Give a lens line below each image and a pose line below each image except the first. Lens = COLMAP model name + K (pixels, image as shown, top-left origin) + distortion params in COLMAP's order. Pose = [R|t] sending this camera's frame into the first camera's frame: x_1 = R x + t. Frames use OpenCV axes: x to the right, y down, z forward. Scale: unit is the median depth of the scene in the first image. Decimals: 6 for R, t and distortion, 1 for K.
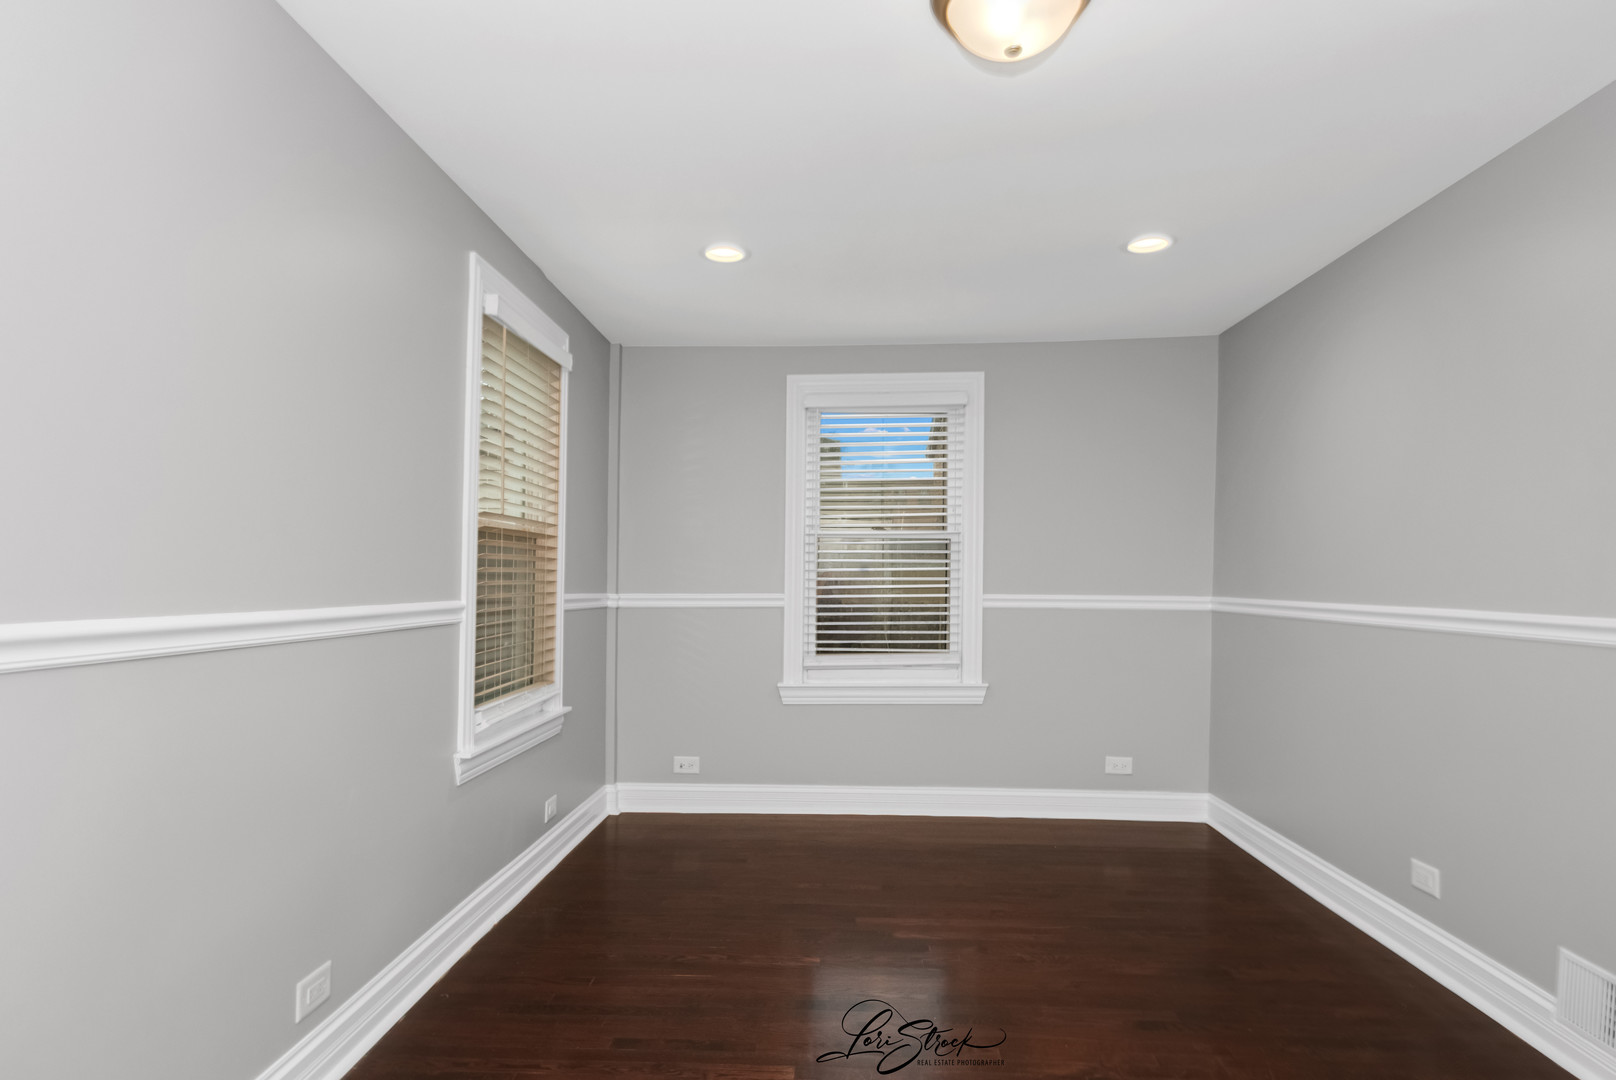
lens RADIAL K [[917.0, 0, 808.0], [0, 917.0, 540.0], [0, 0, 1]] dist [0.005393, -0.000373]
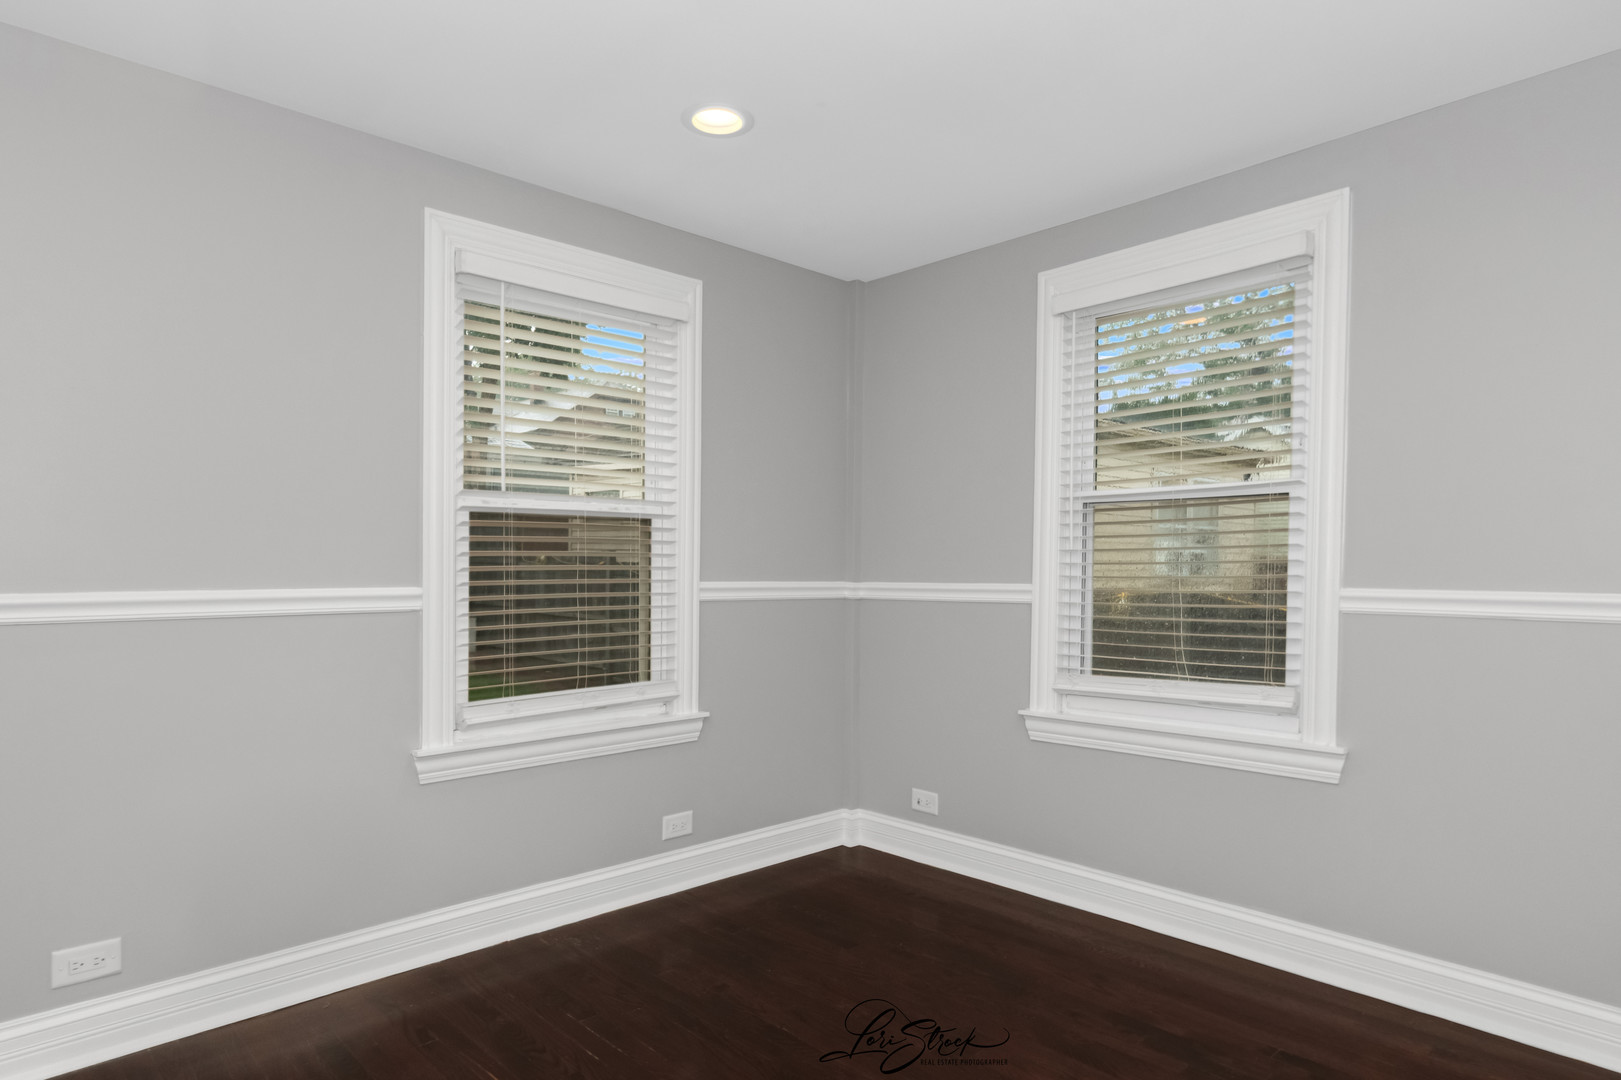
lens RADIAL K [[916.1, 0, 811.3], [0, 916.1, 555.5], [0, 0, 1]] dist [0.002352, 0.000289]
pose [[0.722760, -0.014288, -0.690951, 0.342822], [0.031155, 0.999443, 0.011922, 0.022795], [0.690396, -0.030143, 0.722803, 0.375189]]
